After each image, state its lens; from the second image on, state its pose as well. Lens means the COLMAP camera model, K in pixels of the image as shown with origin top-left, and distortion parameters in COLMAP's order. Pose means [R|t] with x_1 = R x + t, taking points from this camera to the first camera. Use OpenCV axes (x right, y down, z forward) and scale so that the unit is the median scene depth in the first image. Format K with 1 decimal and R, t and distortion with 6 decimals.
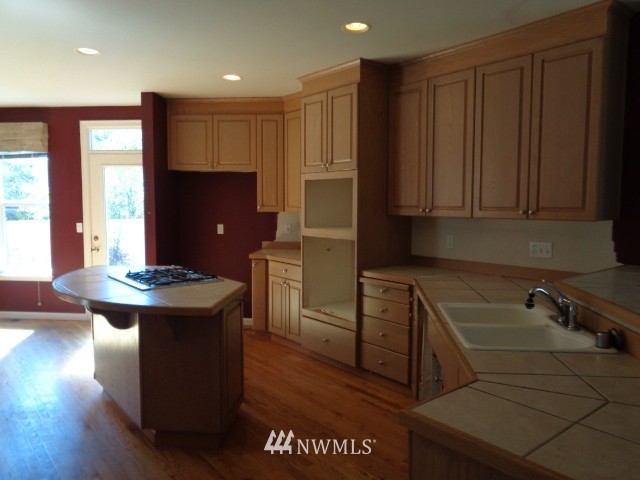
lens RADIAL K [[476.5, 0, 320.0], [0, 476.5, 240.0], [0, 0, 1]] dist [0.003701, 0.005669]
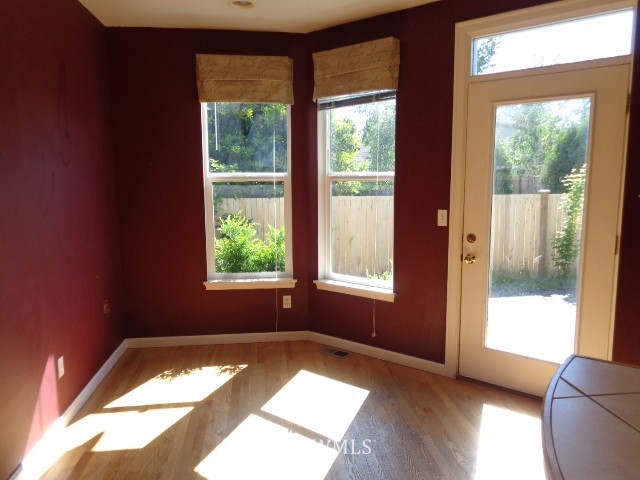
lens RADIAL K [[479.0, 0, 320.0], [0, 479.0, 240.0], [0, 0, 1]] dist [-0.004453, -0.000449]
pose [[0.838702, 0.062157, -0.541032, -0.316879], [-0.030716, 0.997283, 0.066958, -0.033526], [0.543723, -0.039540, 0.838333, 0.439925]]
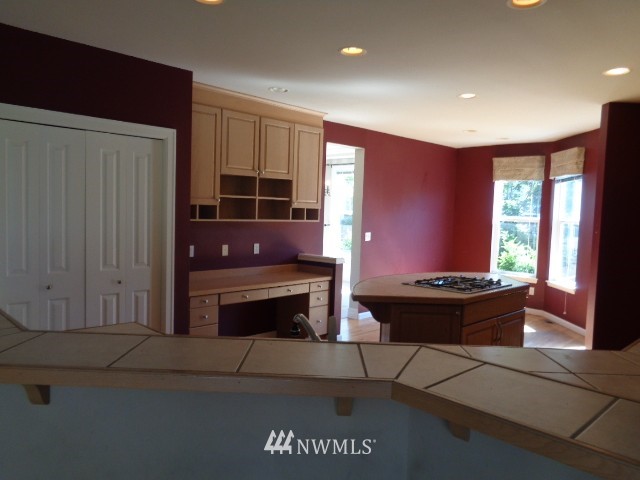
lens RADIAL K [[479.0, 0, 320.0], [0, 479.0, 240.0], [0, 0, 1]] dist [-0.004453, -0.000449]
pose [[0.087991, 0.059830, -0.994323, 0.455483], [-0.108643, 0.992816, 0.050125, -0.026498], [0.990179, 0.103615, 0.093859, 0.331021]]
